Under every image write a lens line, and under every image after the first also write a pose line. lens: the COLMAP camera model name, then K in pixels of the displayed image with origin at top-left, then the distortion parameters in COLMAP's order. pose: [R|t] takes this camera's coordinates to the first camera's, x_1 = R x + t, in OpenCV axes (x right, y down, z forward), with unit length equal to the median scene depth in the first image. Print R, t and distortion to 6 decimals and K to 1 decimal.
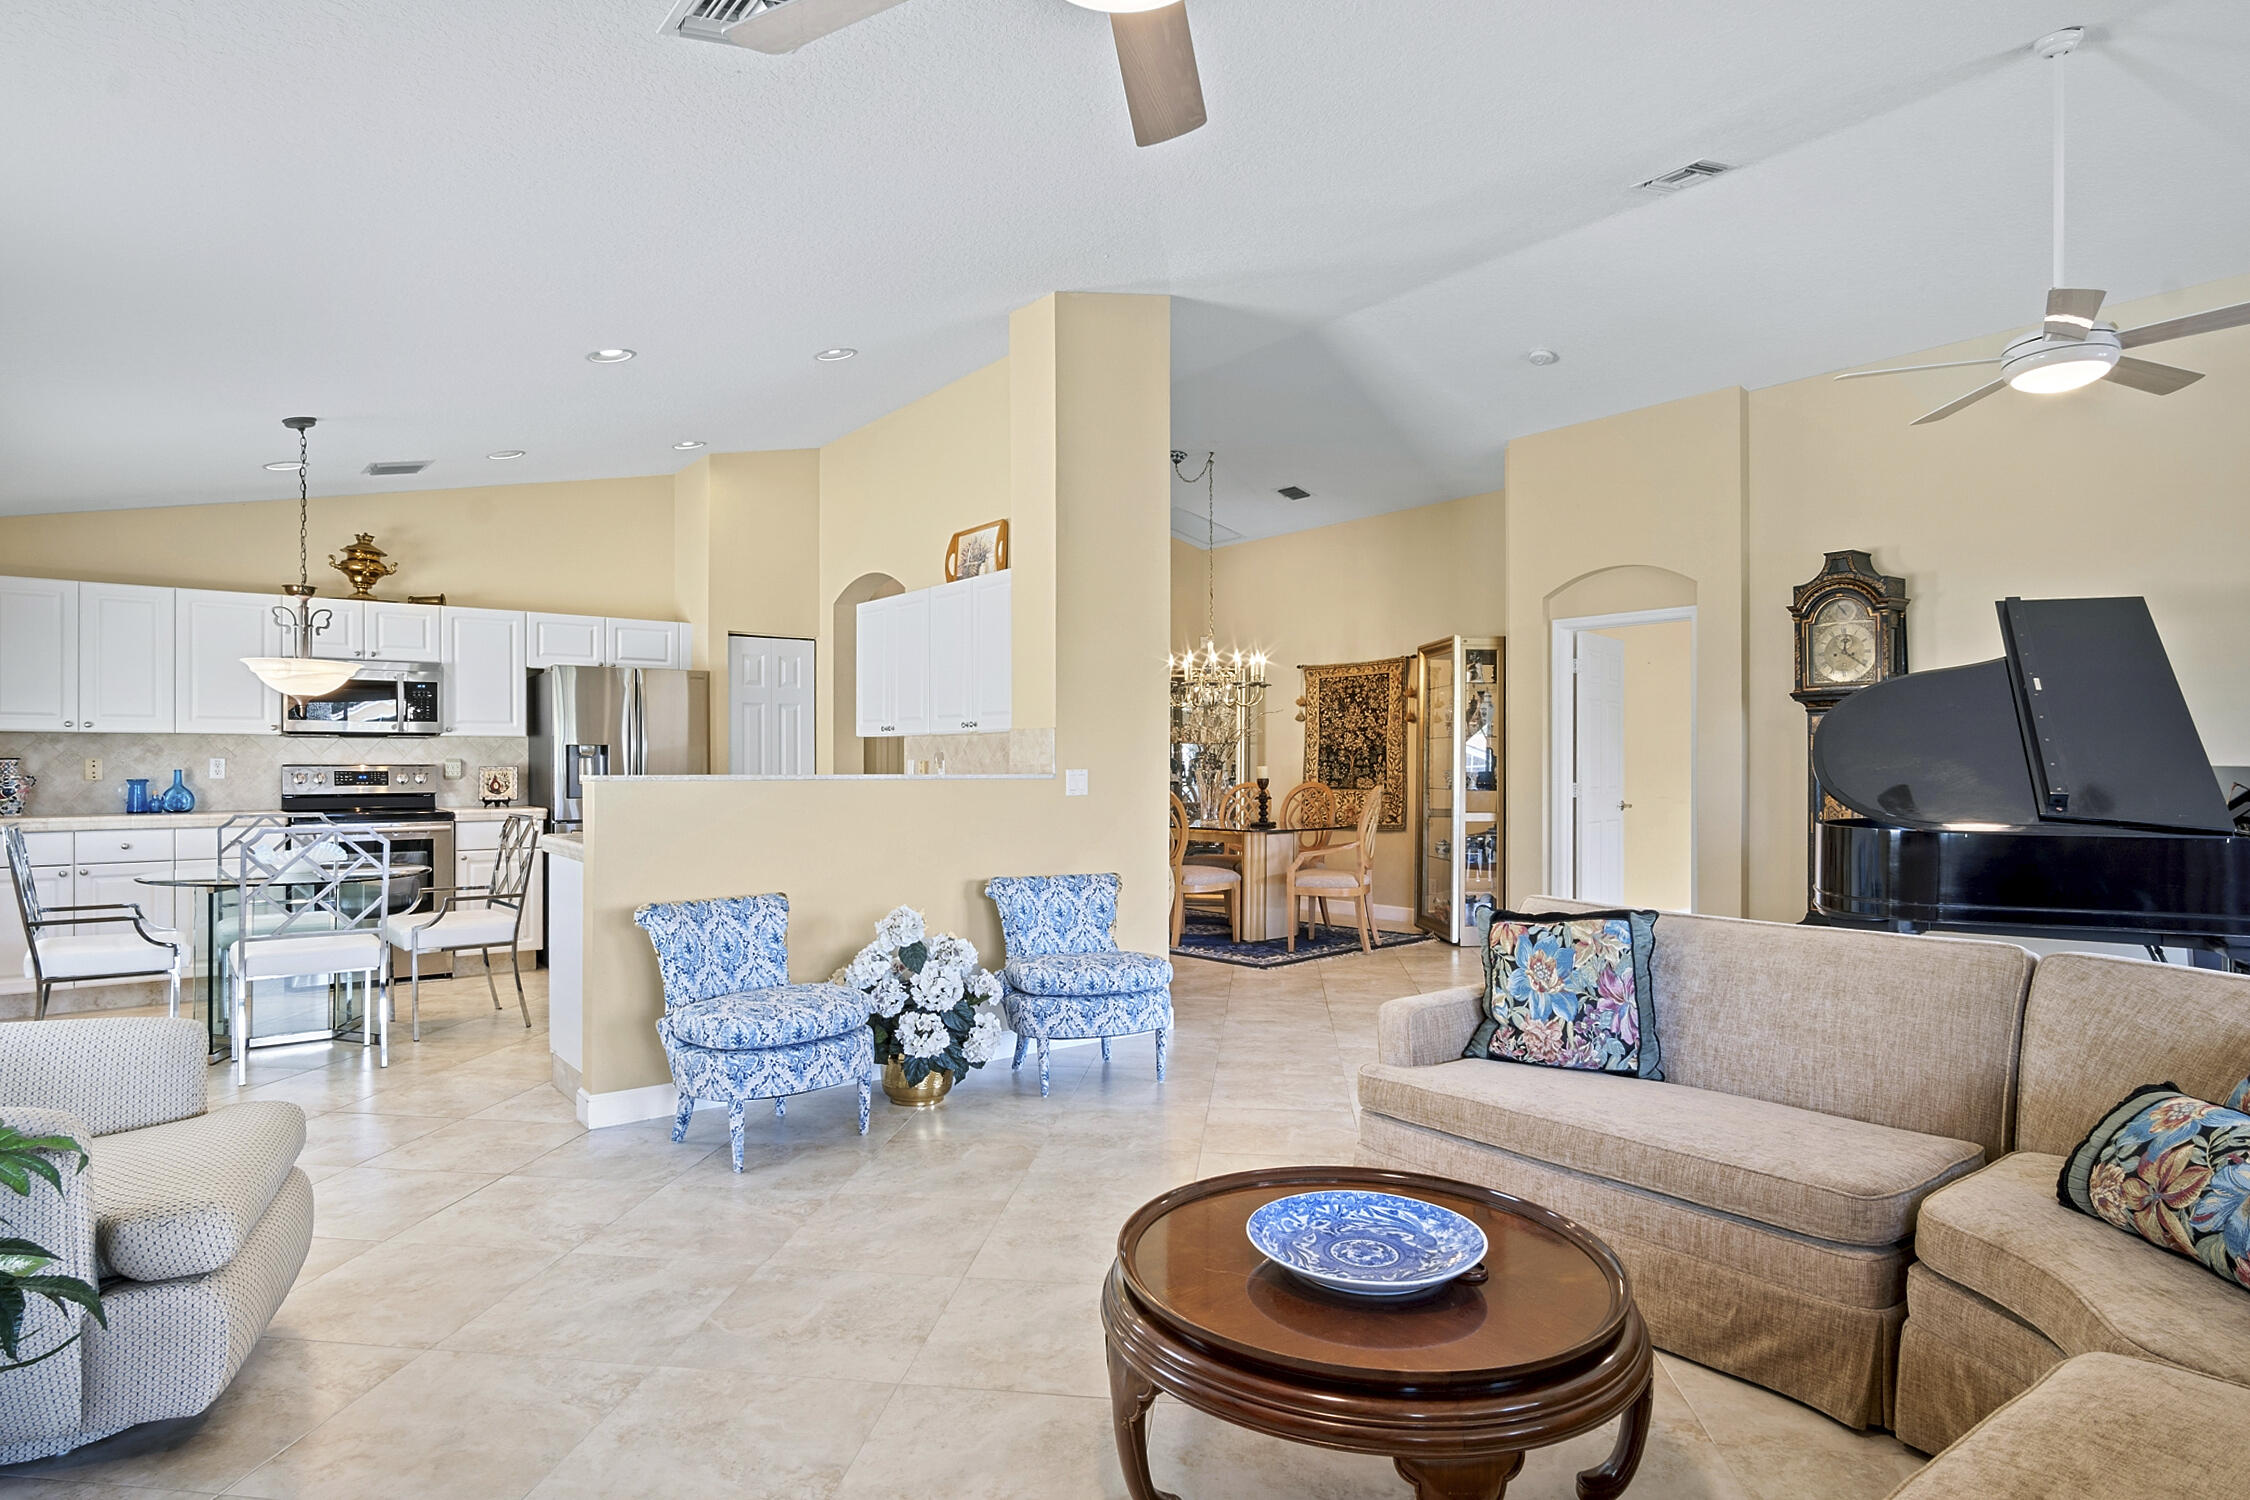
lens RADIAL K [[1226.3, 0, 1129.5], [0, 1226.3, 764.7], [0, 0, 1]] dist [-0.011685, 0.000770]
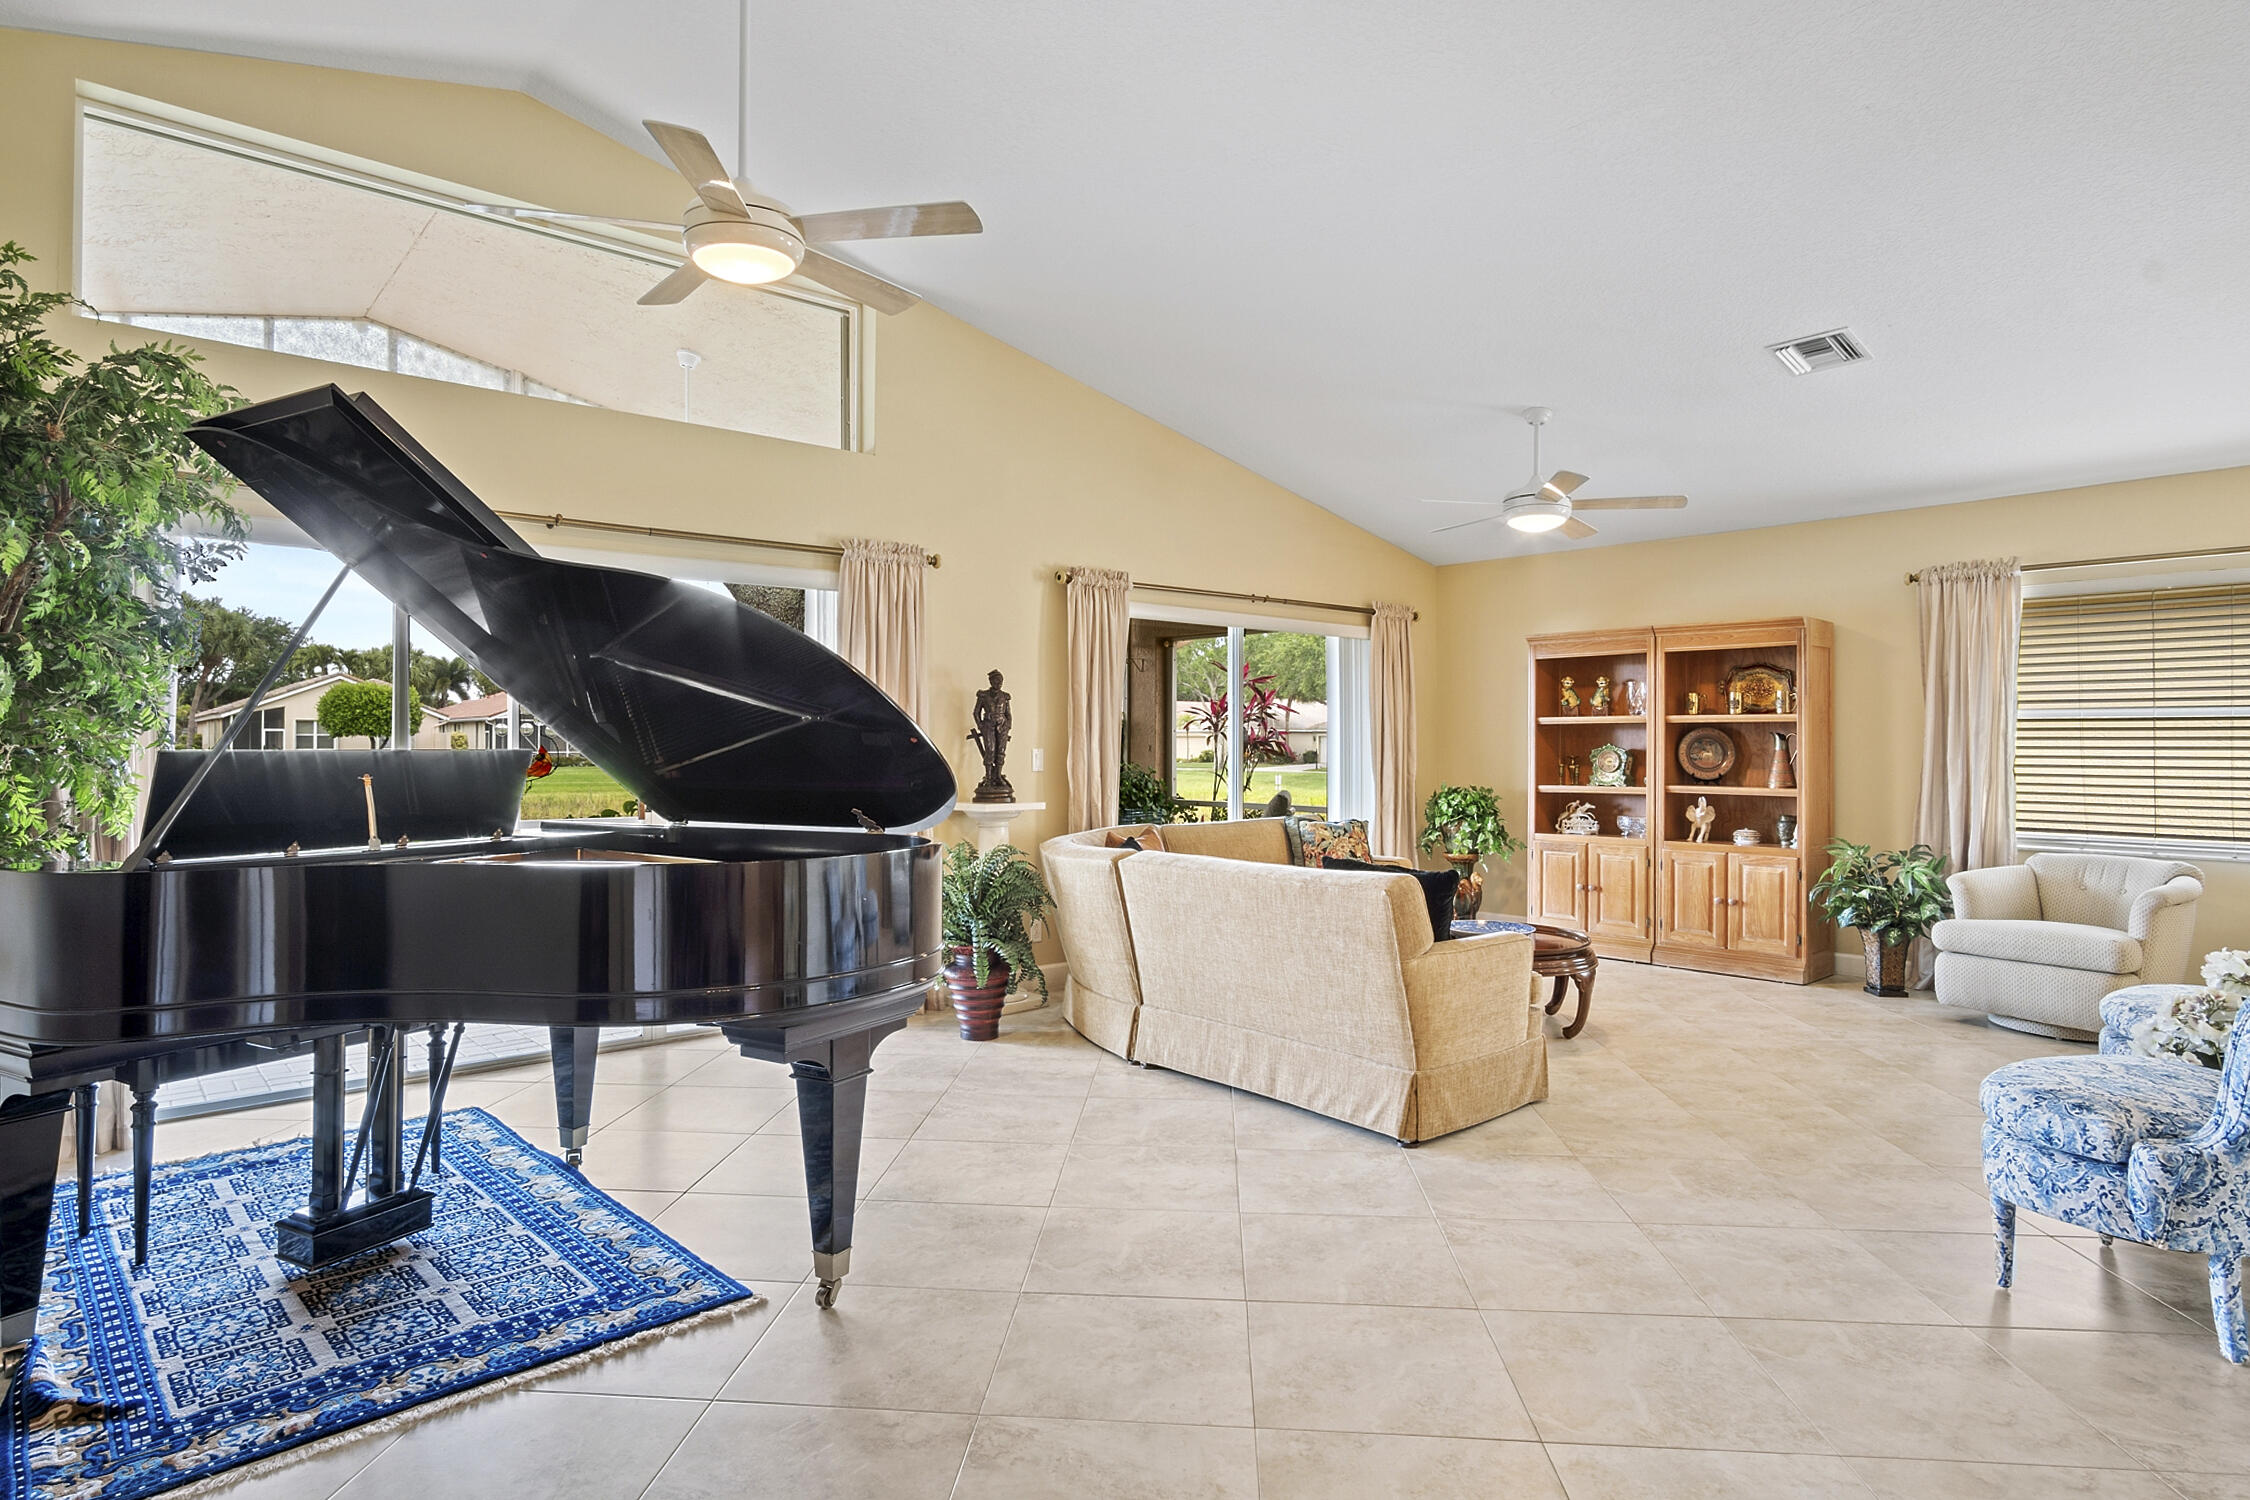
lens RADIAL K [[1210.5, 0, 1120.5], [0, 1210.5, 746.7], [0, 0, 1]] dist [-0.012191, 0.001846]
pose [[-0.998904, -0.000258, -0.046804, 0.317363], [-0.000537, 0.999982, 0.005954, -0.003806], [0.046802, 0.005973, -0.998886, 1.032309]]
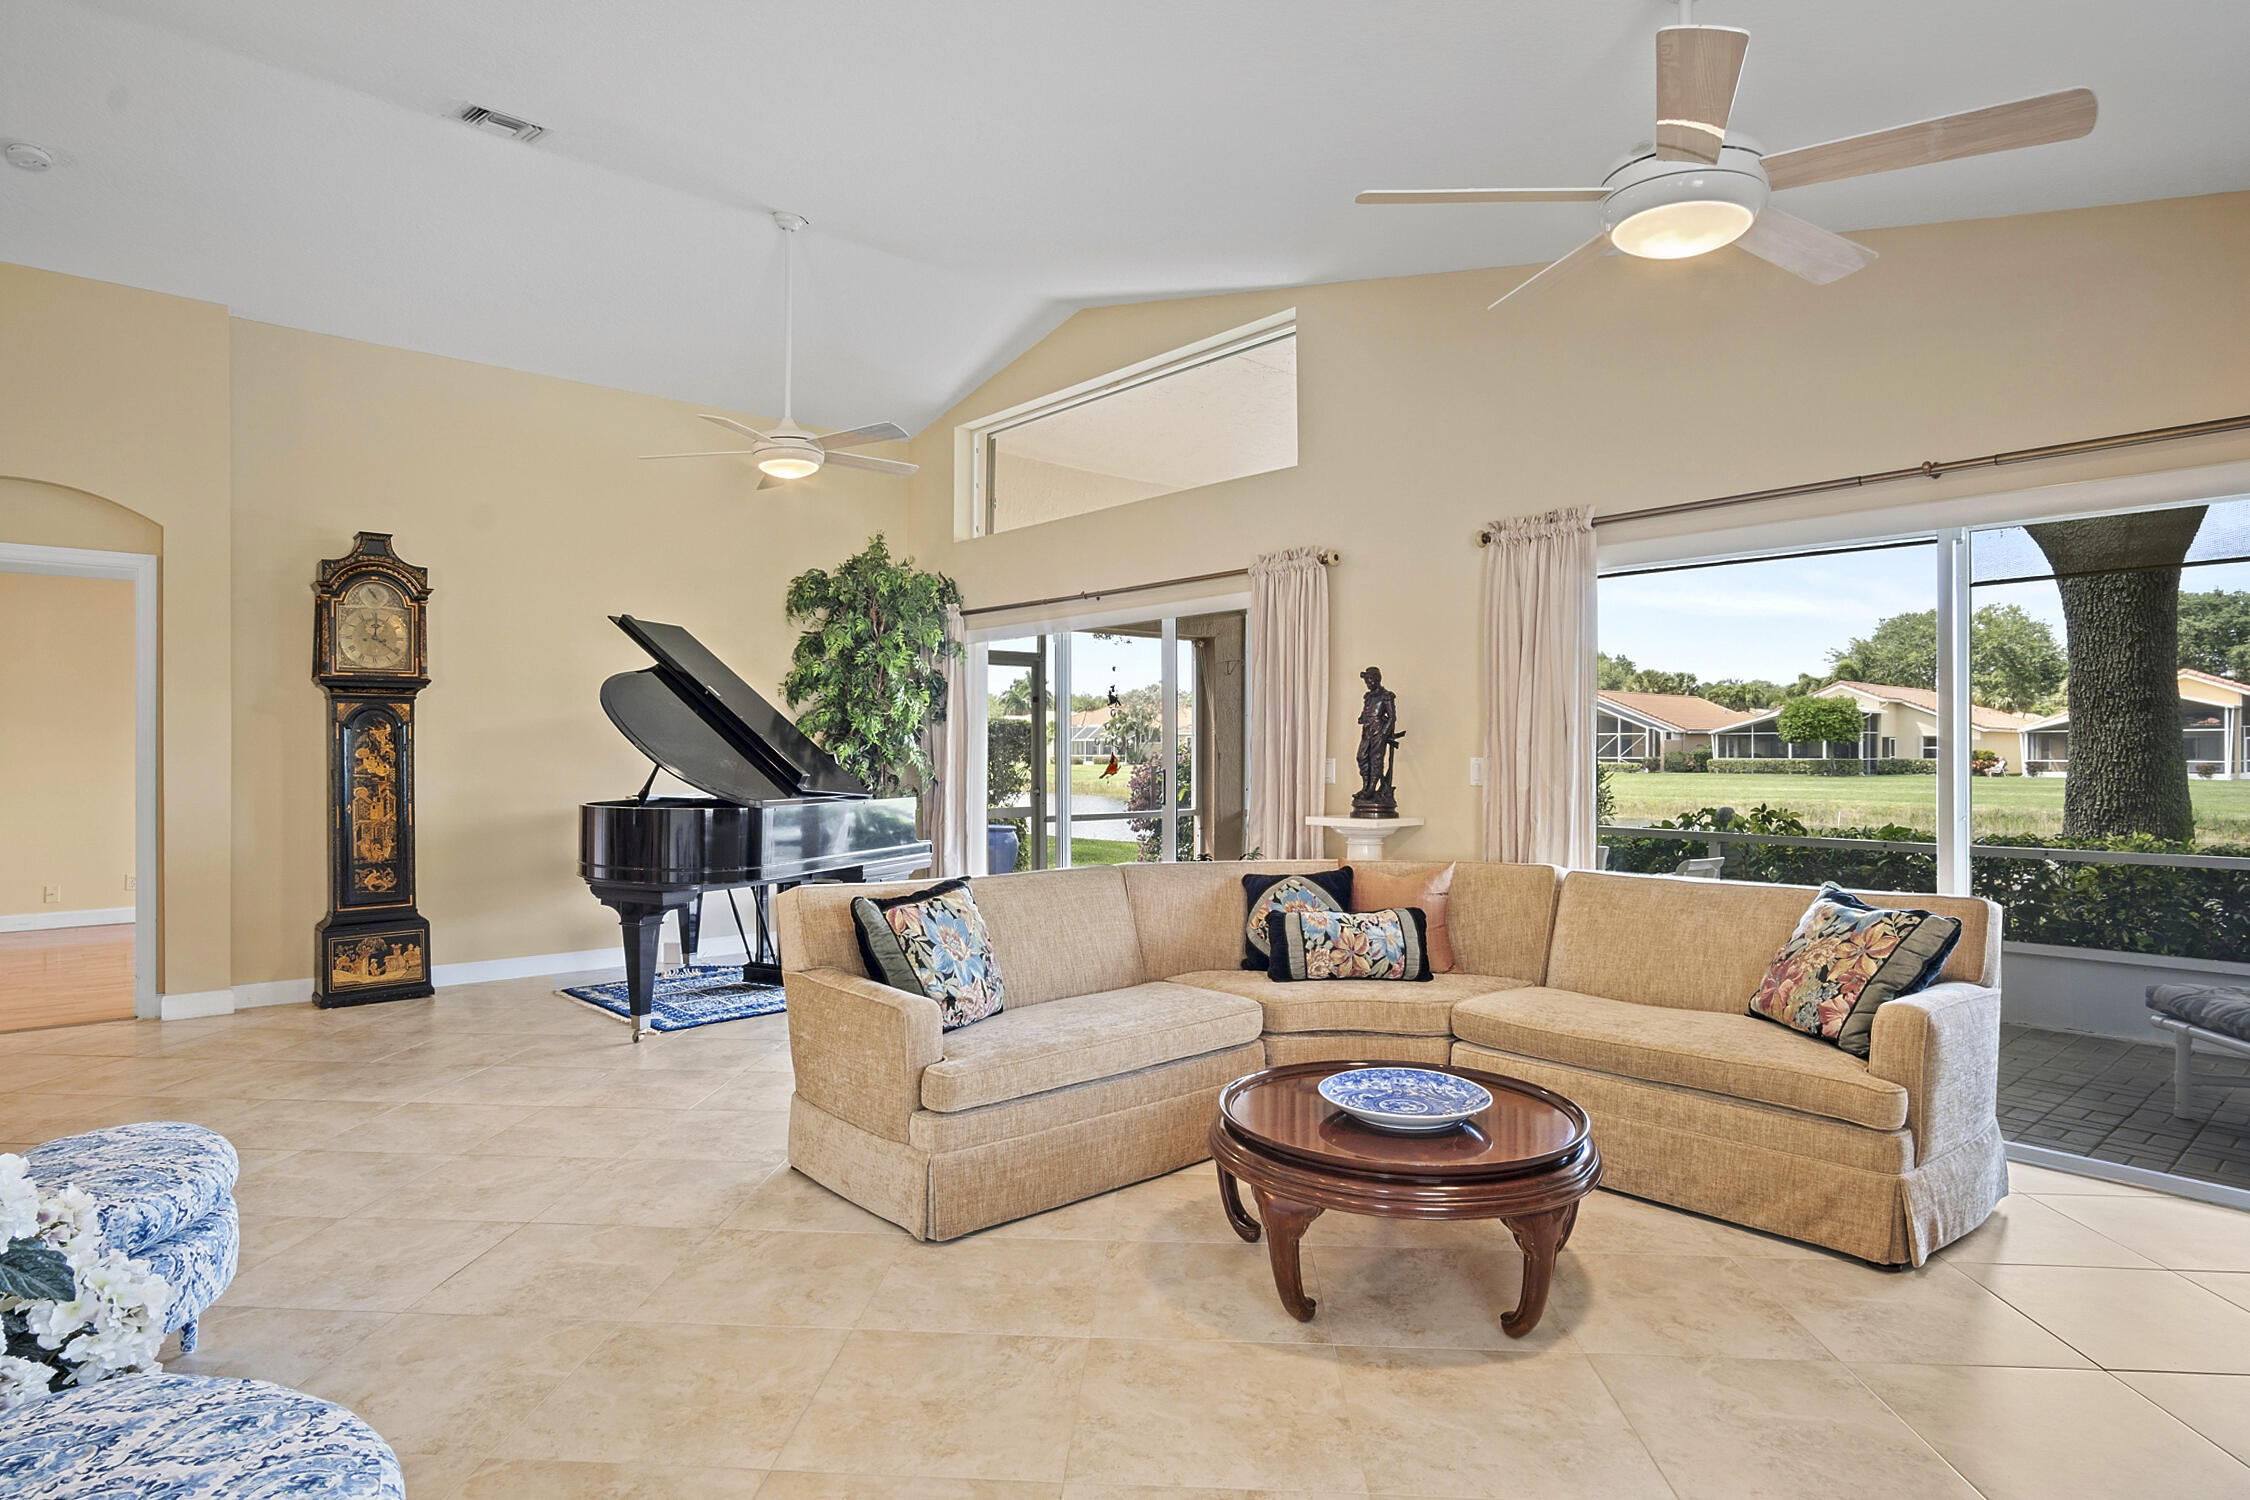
lens RADIAL K [[1203.5, 0, 1096.3], [0, 1203.5, 747.2], [0, 0, 1]] dist [-0.007135, 0.000880]
pose [[-0.050285, 0.001855, 0.998733, -0.342605], [0.001731, 0.999997, -0.001770, -0.002794], [-0.998733, 0.001640, -0.050288, 0.417560]]
